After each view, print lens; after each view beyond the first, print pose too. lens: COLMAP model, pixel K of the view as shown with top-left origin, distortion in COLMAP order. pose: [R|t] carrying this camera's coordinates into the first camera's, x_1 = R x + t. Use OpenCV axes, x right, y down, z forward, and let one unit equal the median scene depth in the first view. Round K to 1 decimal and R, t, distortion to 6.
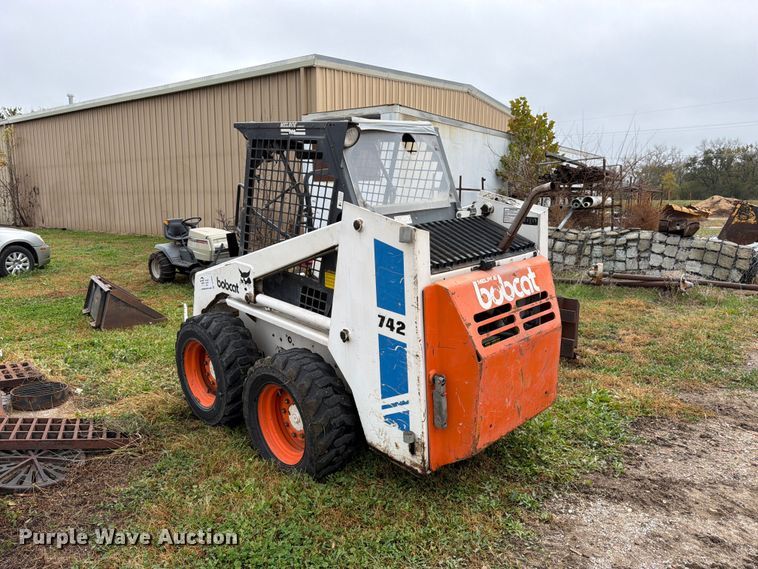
lens RADIAL K [[540.3, 0, 377.9], [0, 540.3, 281.0], [0, 0, 1]] dist [0.055738, -0.072050]
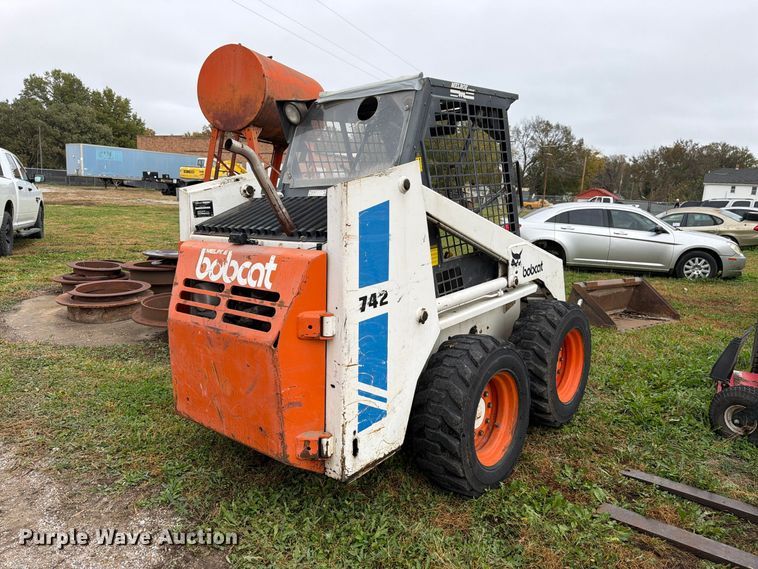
lens RADIAL K [[541.0, 0, 376.9], [0, 541.0, 286.7], [0, 0, 1]] dist [0.059115, -0.068458]
pose [[0.101826, 0.176177, -0.979078, 1.011066], [-0.202177, 0.967318, 0.153034, -0.124322], [0.974041, 0.182364, 0.134117, 1.017681]]
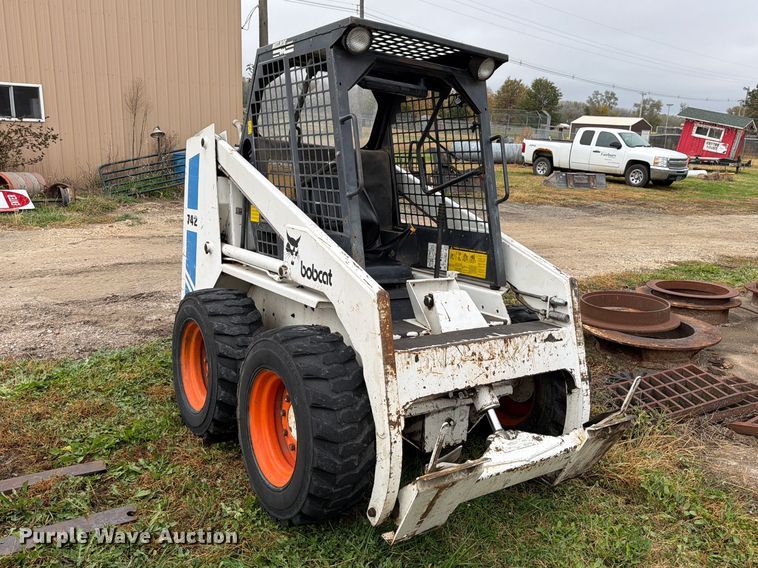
lens RADIAL K [[636.5, 0, 418.8], [0, 636.5, 275.5], [0, 0, 1]] dist [0.056286, -0.066203]
pose [[-0.990007, -0.084308, 0.113045, -0.310513], [-0.036065, 0.926322, 0.375004, -0.390011], [-0.136332, 0.367179, -0.920105, 2.280868]]
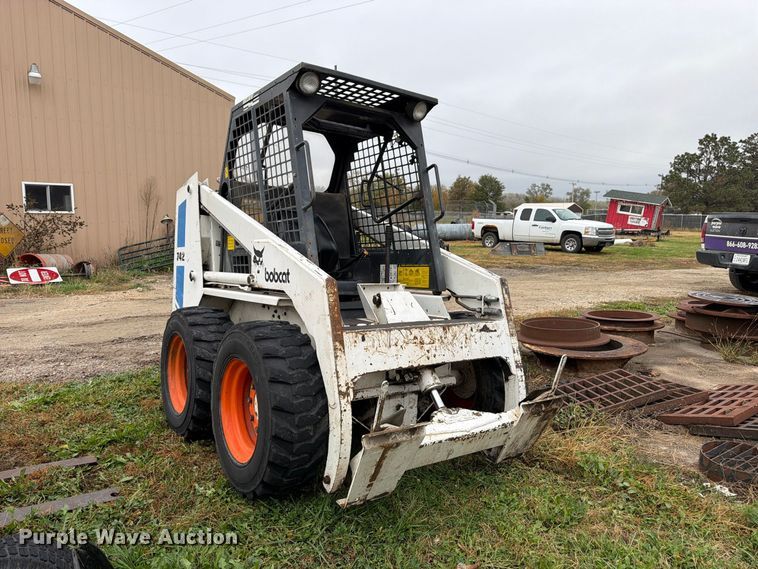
lens RADIAL K [[541.0, 0, 374.2], [0, 541.0, 279.9], [0, 0, 1]] dist [0.059115, -0.068458]
pose [[-0.988072, -0.031162, 0.150806, -0.355573], [0.009545, 0.965033, 0.261953, -0.274573], [-0.153695, 0.260268, -0.953225, 2.293479]]
